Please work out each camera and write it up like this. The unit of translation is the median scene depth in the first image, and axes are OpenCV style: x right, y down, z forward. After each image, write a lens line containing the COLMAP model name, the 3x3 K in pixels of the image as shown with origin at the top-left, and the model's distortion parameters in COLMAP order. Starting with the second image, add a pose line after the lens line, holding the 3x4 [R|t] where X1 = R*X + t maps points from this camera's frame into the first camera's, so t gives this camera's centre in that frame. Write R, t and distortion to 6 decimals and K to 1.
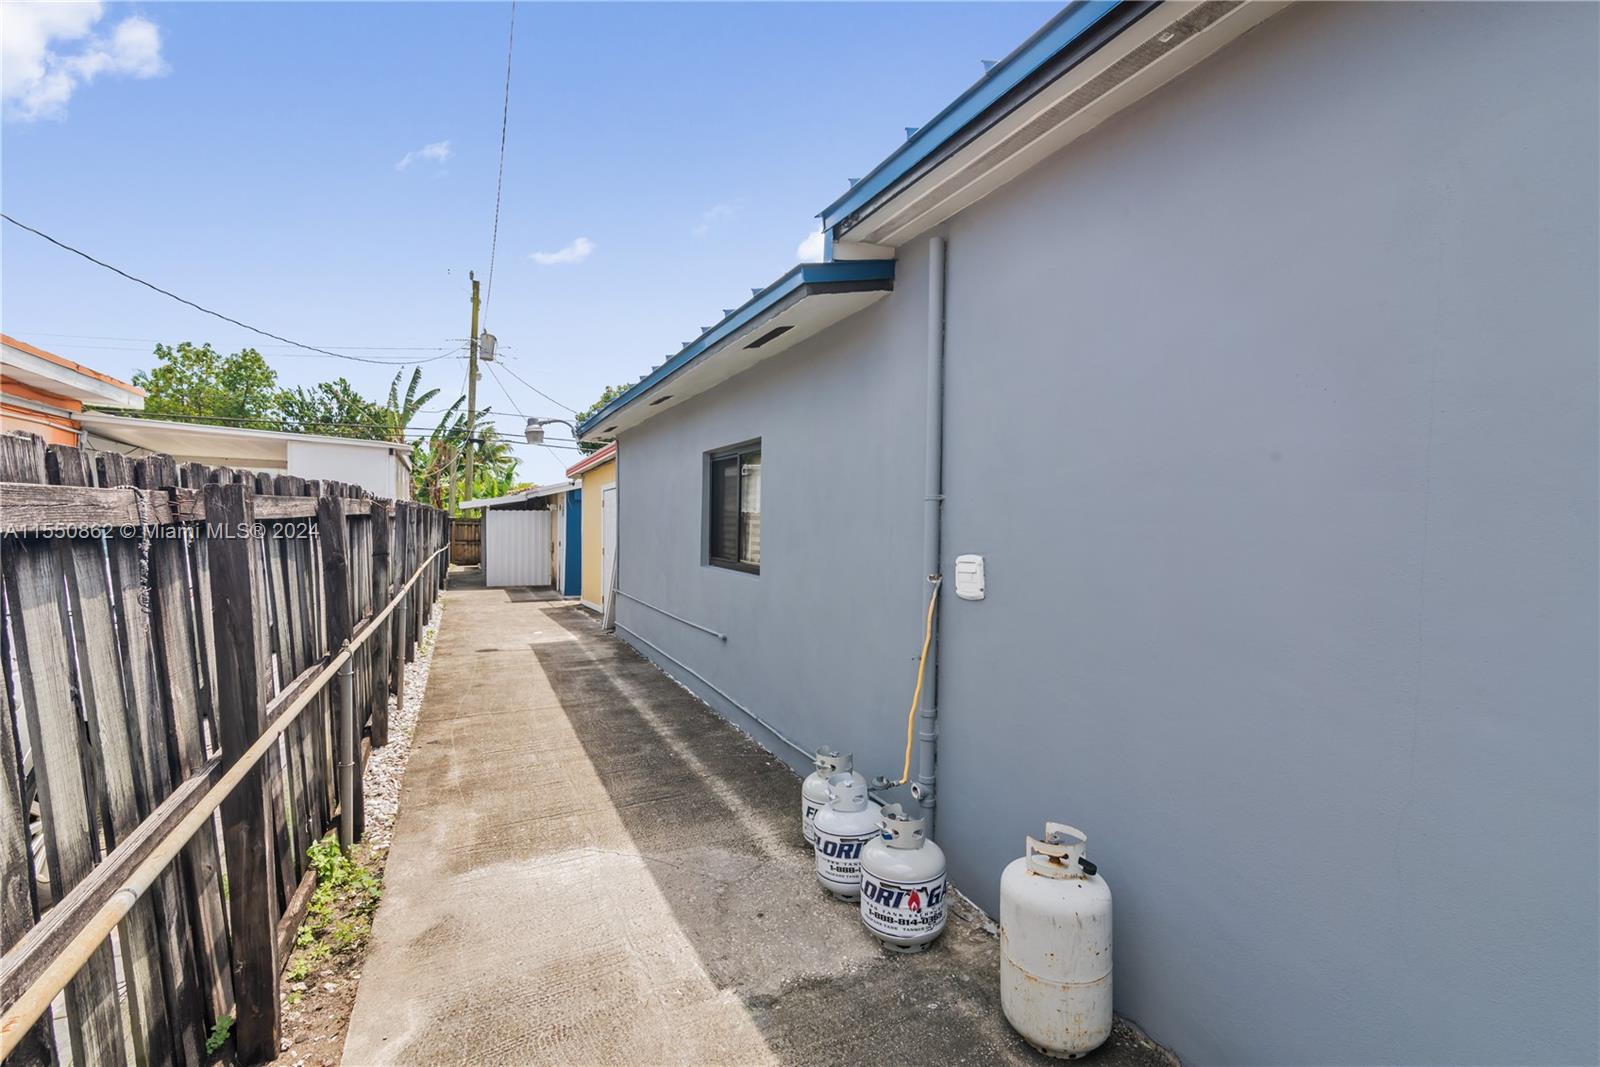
lens RADIAL K [[742.1, 0, 809.7], [0, 742.1, 507.9], [0, 0, 1]] dist [0.002251, -0.000213]
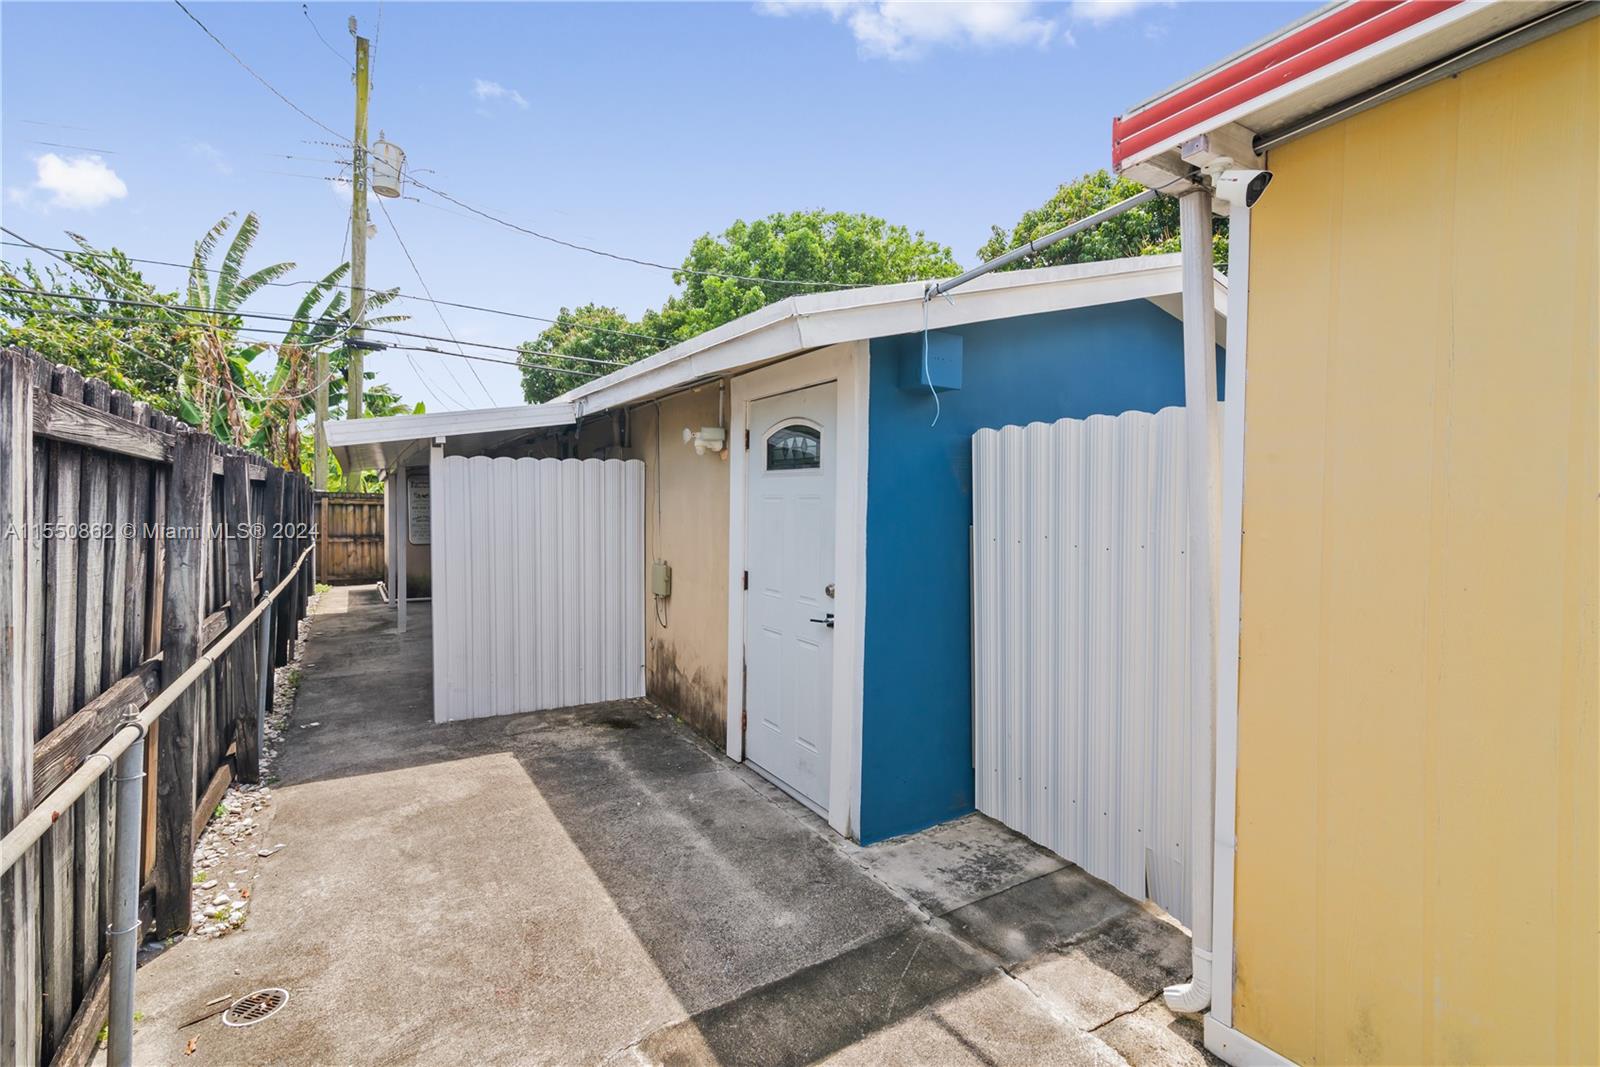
lens RADIAL K [[690.5, 0, 784.2], [0, 690.5, 525.5], [0, 0, 1]] dist [-0.004055, -0.000245]
pose [[0.991478, 0.001814, 0.130263, -0.216615], [-0.008087, 0.998832, 0.047644, 0.010726], [-0.130024, -0.048291, 0.990334, 0.464094]]
